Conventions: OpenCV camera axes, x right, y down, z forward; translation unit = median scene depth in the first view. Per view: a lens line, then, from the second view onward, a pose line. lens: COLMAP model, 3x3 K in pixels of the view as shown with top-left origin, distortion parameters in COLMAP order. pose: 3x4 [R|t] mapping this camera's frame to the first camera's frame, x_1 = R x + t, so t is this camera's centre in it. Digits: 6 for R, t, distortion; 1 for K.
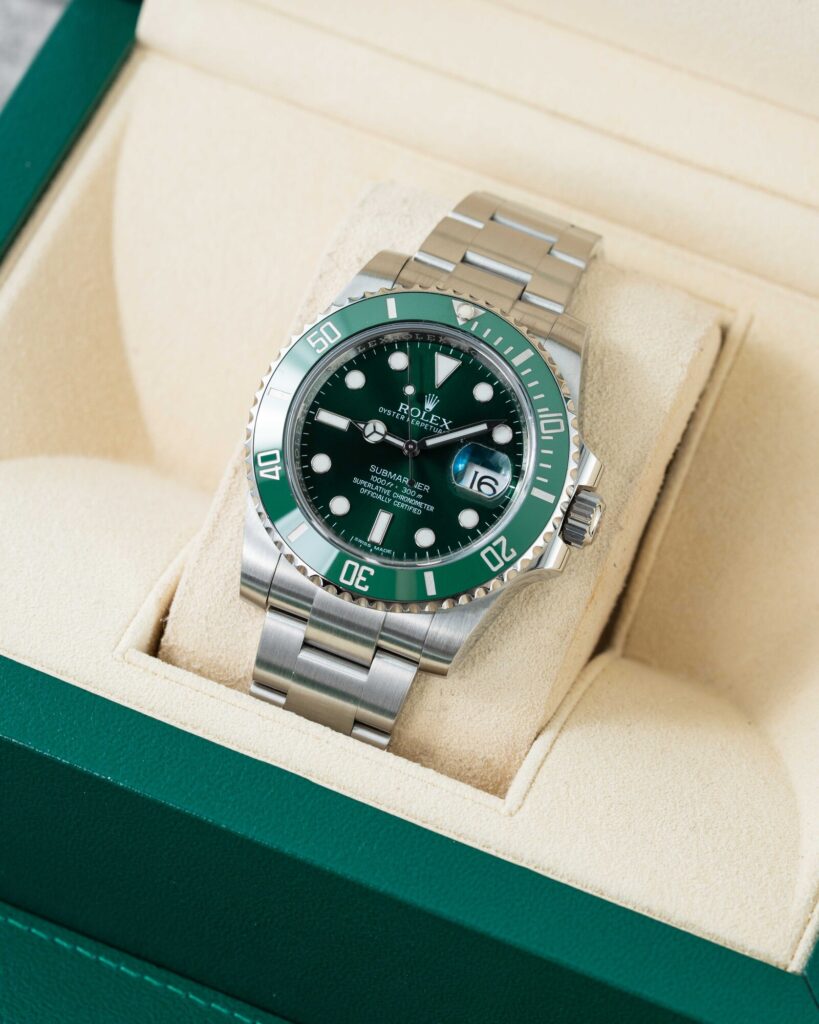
lens RADIAL K [[4571.1, 0, 404.3], [0, 4571.1, 511.4], [0, 0, 1]] dist [0.229810, 0.000000]
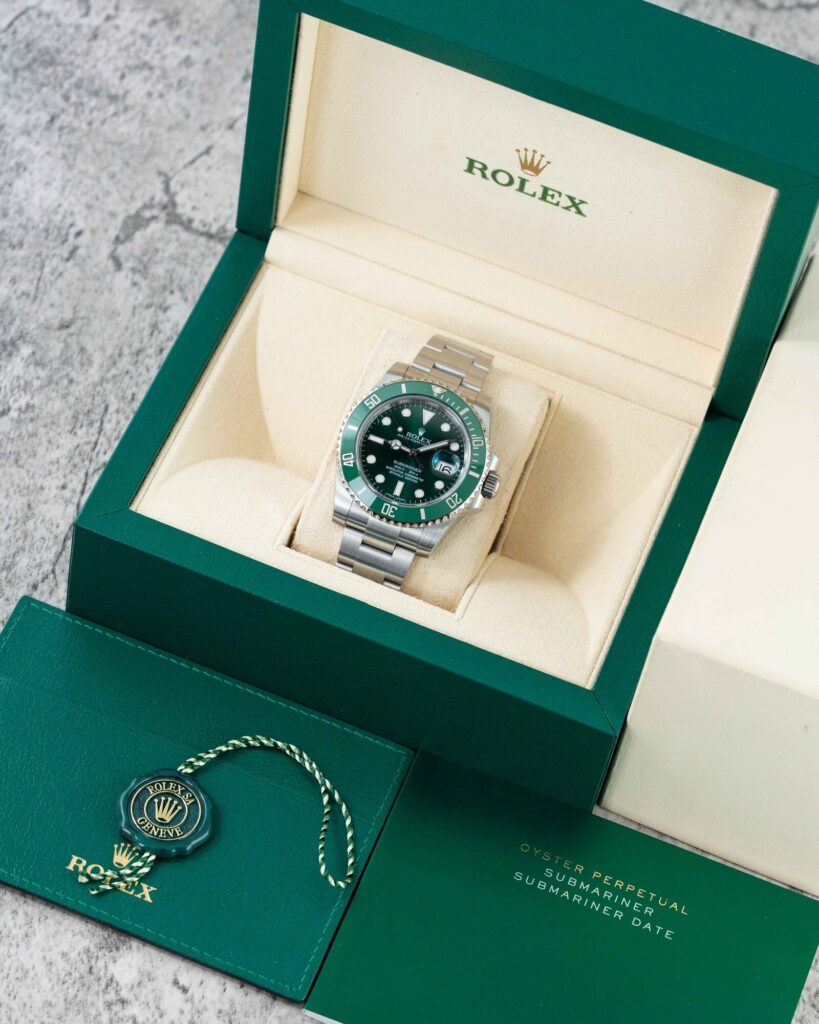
lens RADIAL K [[4571.1, 0, 409.9], [0, 4571.1, 512.2], [0, 0, 1]] dist [0.229810, 0.000000]
pose [[0.996475, 0.007629, 0.083547, -0.180148], [-0.005630, 0.999693, -0.024138, 0.066547], [-0.083706, 0.023583, 0.996211, -1.159626]]
